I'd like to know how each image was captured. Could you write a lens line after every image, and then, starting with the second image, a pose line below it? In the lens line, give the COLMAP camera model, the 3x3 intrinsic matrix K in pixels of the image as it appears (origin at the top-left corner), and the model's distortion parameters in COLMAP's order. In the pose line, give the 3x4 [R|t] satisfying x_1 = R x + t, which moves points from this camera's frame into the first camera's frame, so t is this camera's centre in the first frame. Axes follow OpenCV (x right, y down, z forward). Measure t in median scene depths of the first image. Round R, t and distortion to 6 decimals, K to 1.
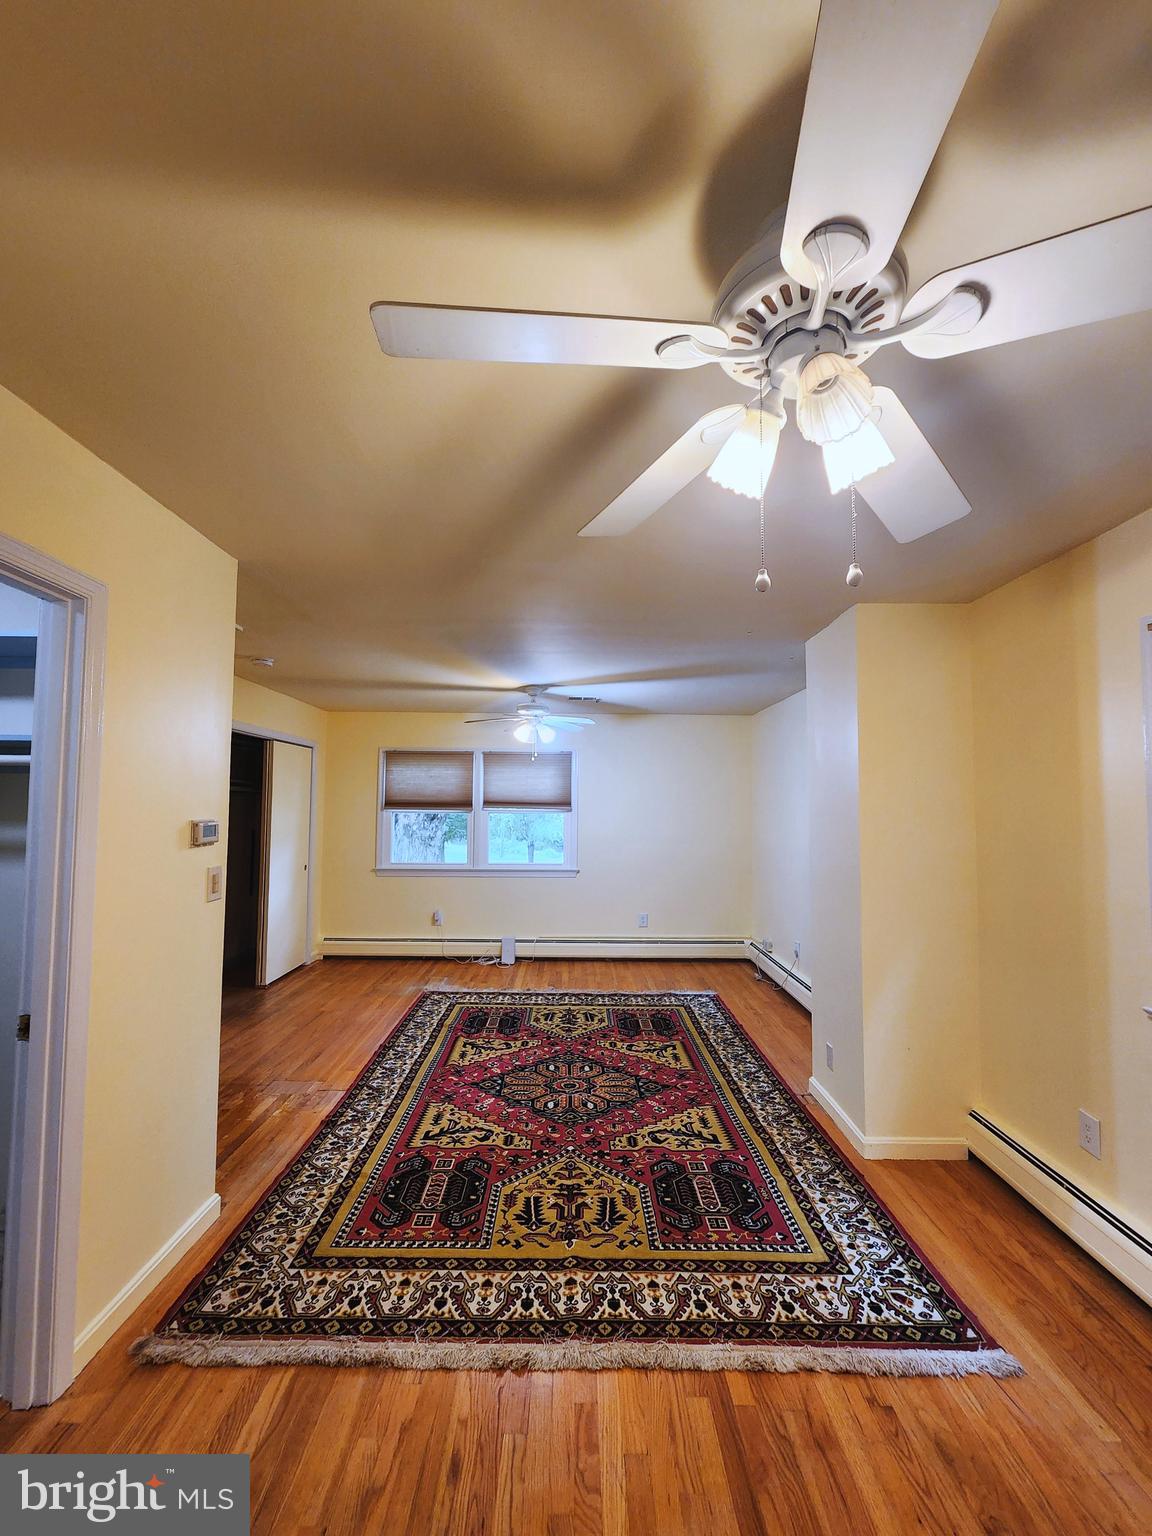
lens RADIAL K [[755.2, 0, 576.0], [0, 755.2, 768.0], [0, 0, 1]] dist [-0.002524, 0.000035]
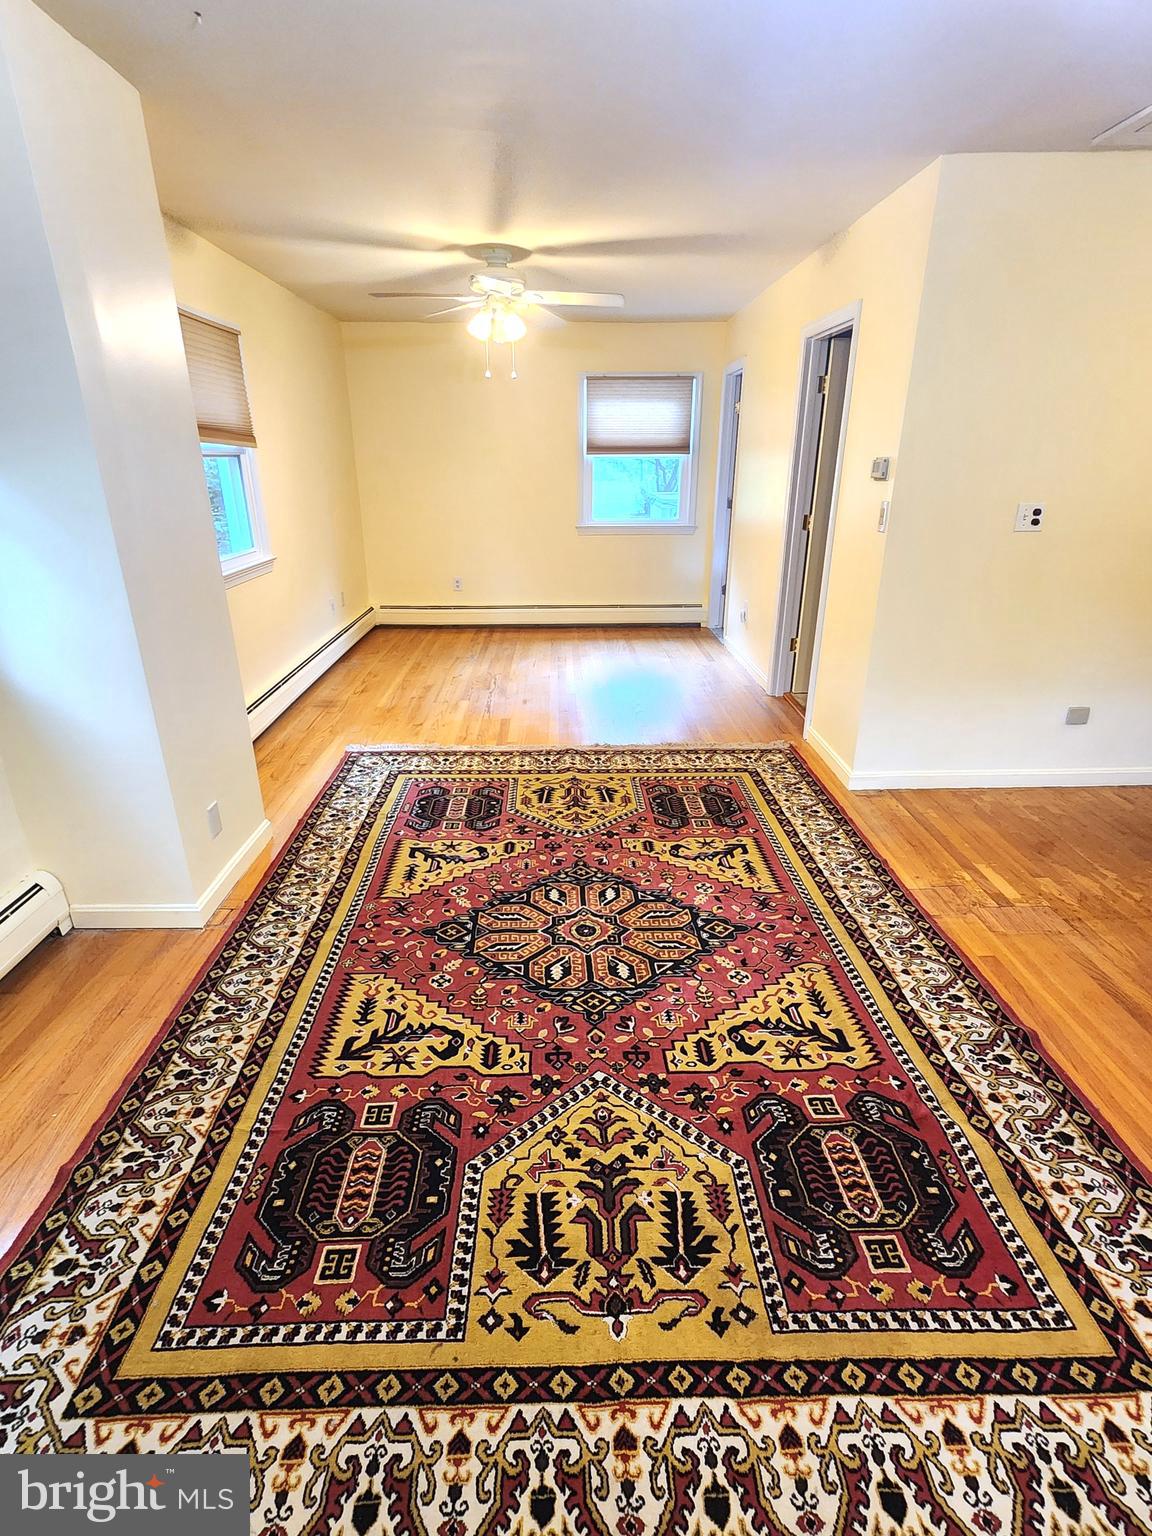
lens RADIAL K [[755.2, 0, 576.0], [0, 755.2, 768.0], [0, 0, 1]] dist [-0.002524, 0.000035]
pose [[-0.999779, 0.003719, -0.020713, 0.012574], [-0.003382, 0.943072, 0.332572, 0.097073], [0.020771, 0.332568, -0.942851, 1.600457]]
